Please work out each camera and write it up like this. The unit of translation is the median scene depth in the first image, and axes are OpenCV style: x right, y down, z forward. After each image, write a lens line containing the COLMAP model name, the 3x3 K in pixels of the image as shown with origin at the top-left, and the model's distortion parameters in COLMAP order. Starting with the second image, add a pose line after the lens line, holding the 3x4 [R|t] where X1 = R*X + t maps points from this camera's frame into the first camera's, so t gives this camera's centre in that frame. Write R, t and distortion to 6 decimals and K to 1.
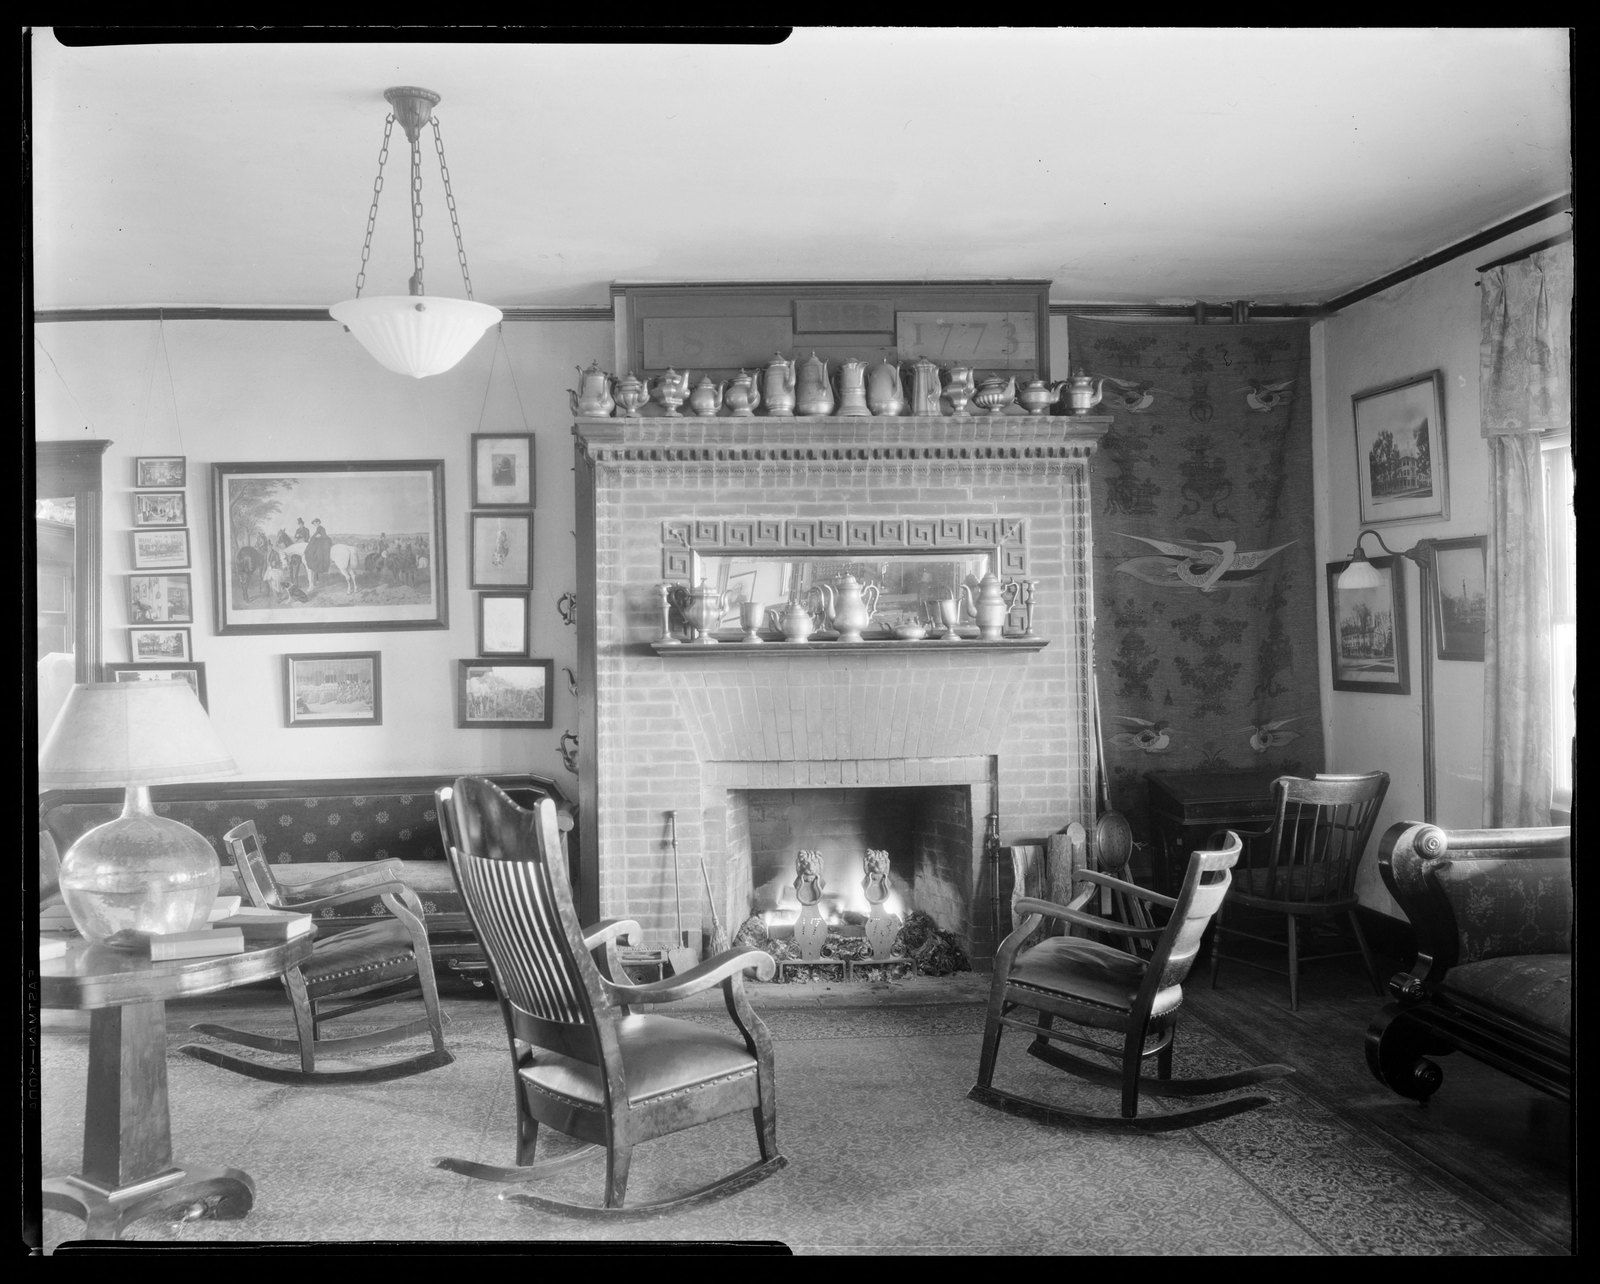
lens RADIAL K [[2013.3, 0, 800.0], [0, 2013.3, 642.0], [0, 0, 1]] dist [0.162296, -0.466876]
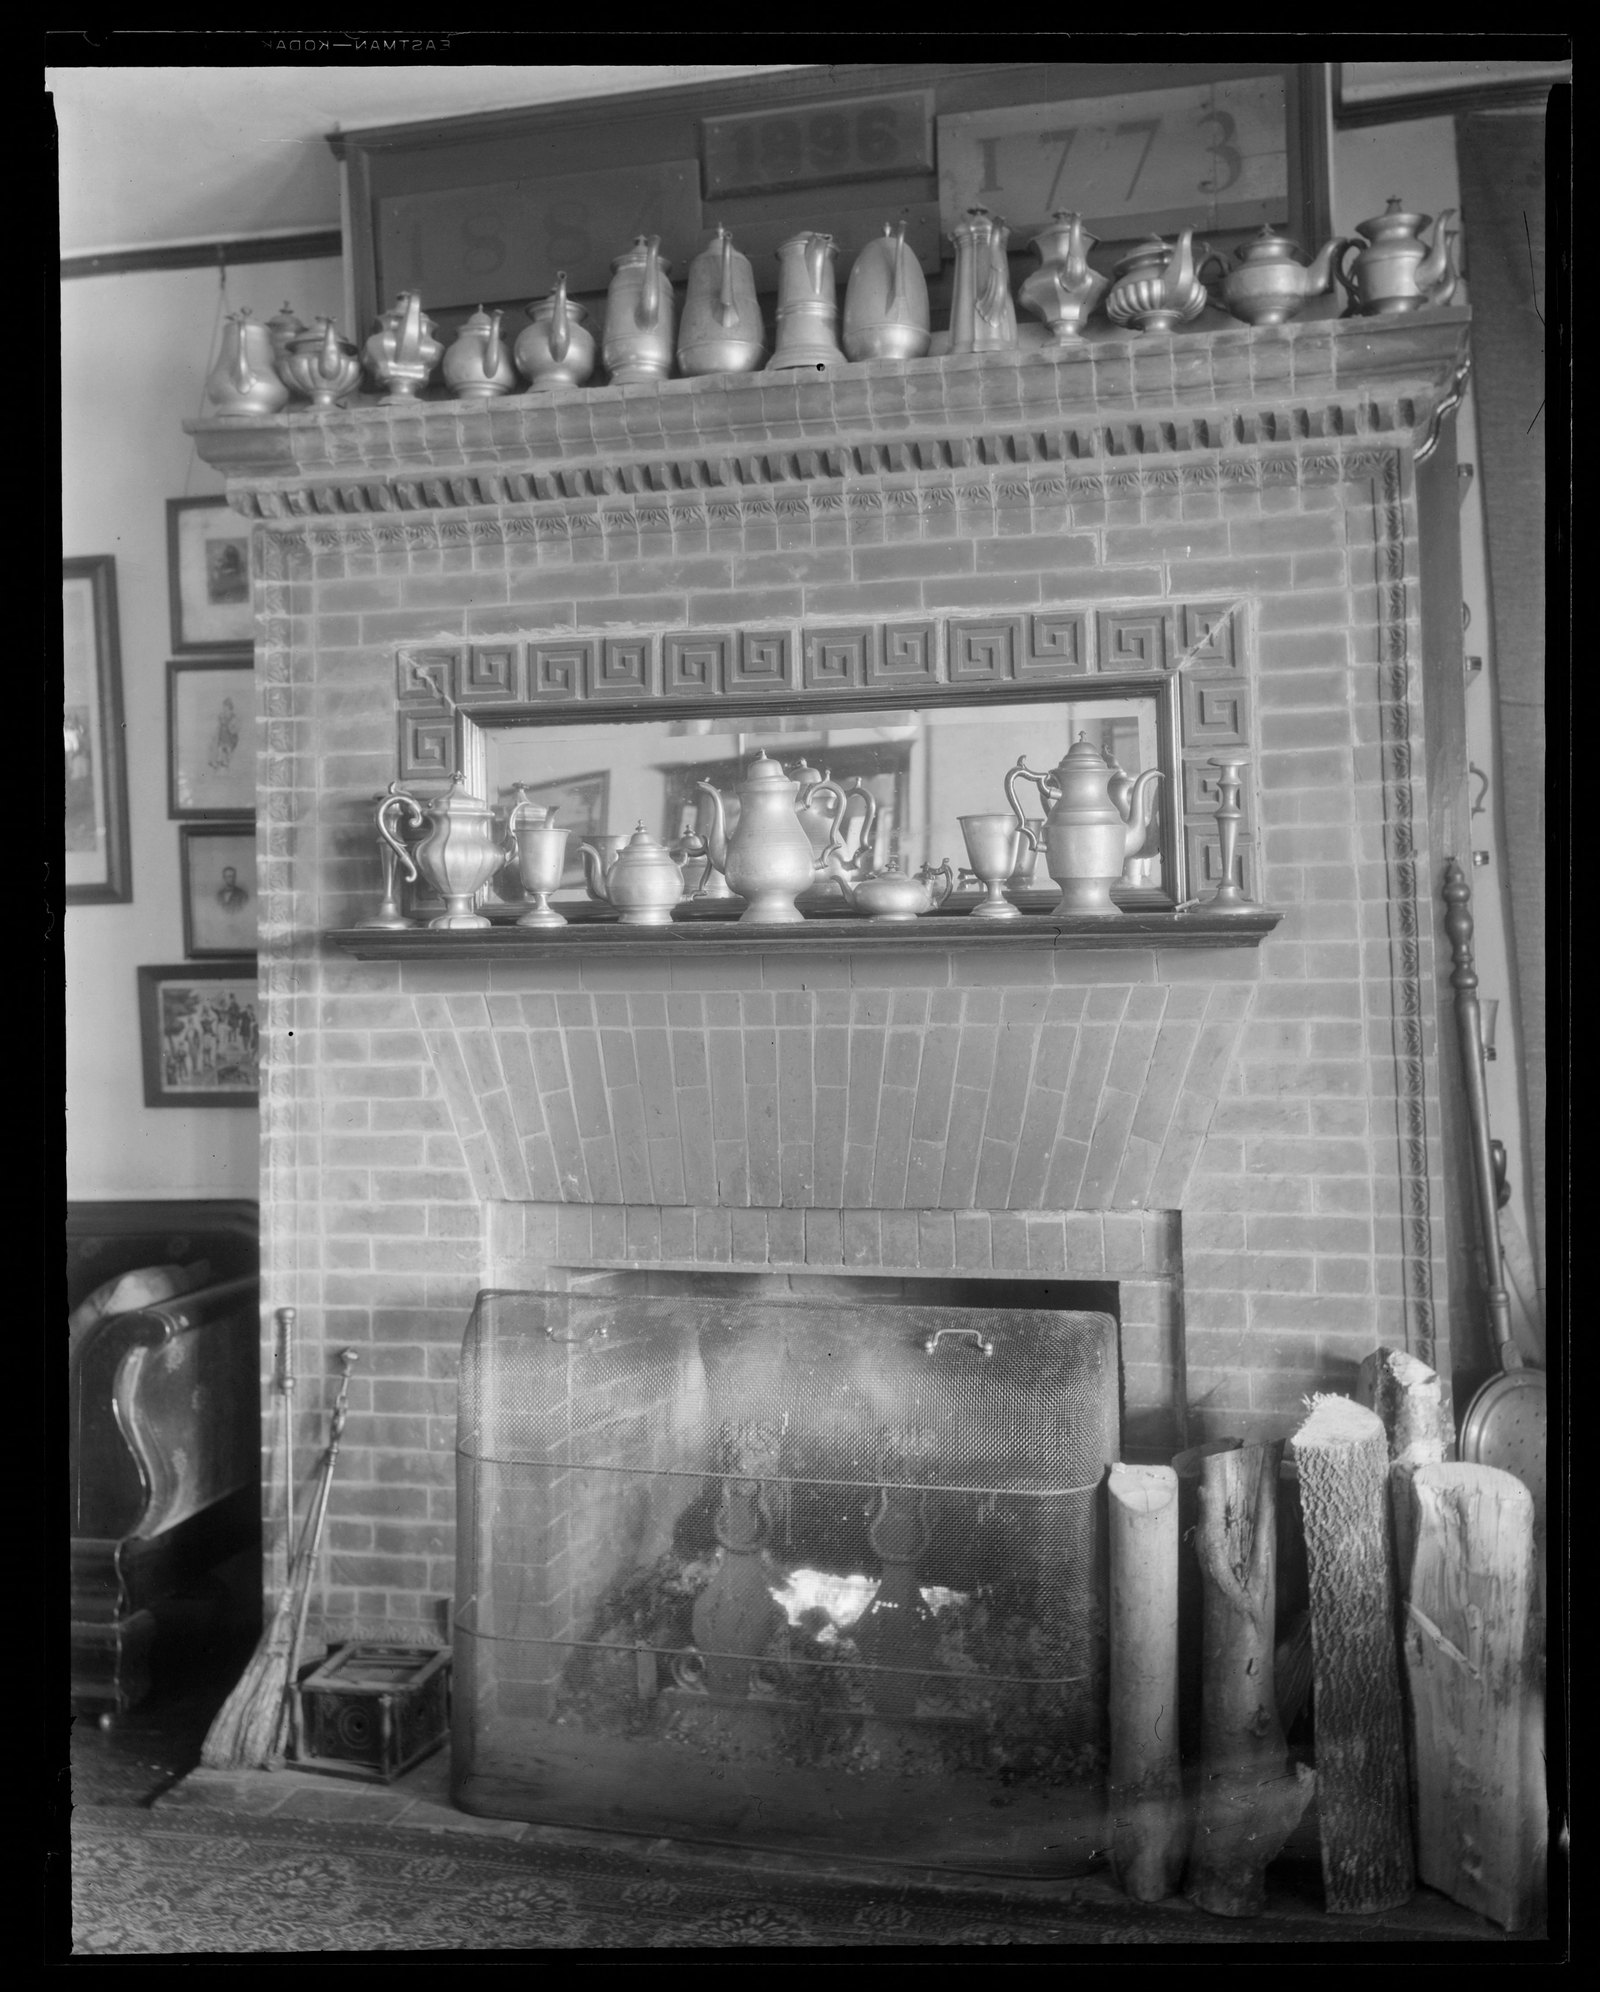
lens RADIAL K [[2506.6, 0, 736.3], [0, 2506.6, 870.2], [0, 0, 1]] dist [0.162296, -0.466876]
pose [[0.924441, -0.013572, -0.381083, 0.207522], [0.004513, 0.999686, -0.024654, 0.001914], [0.381298, 0.021071, 0.924212, 0.522112]]
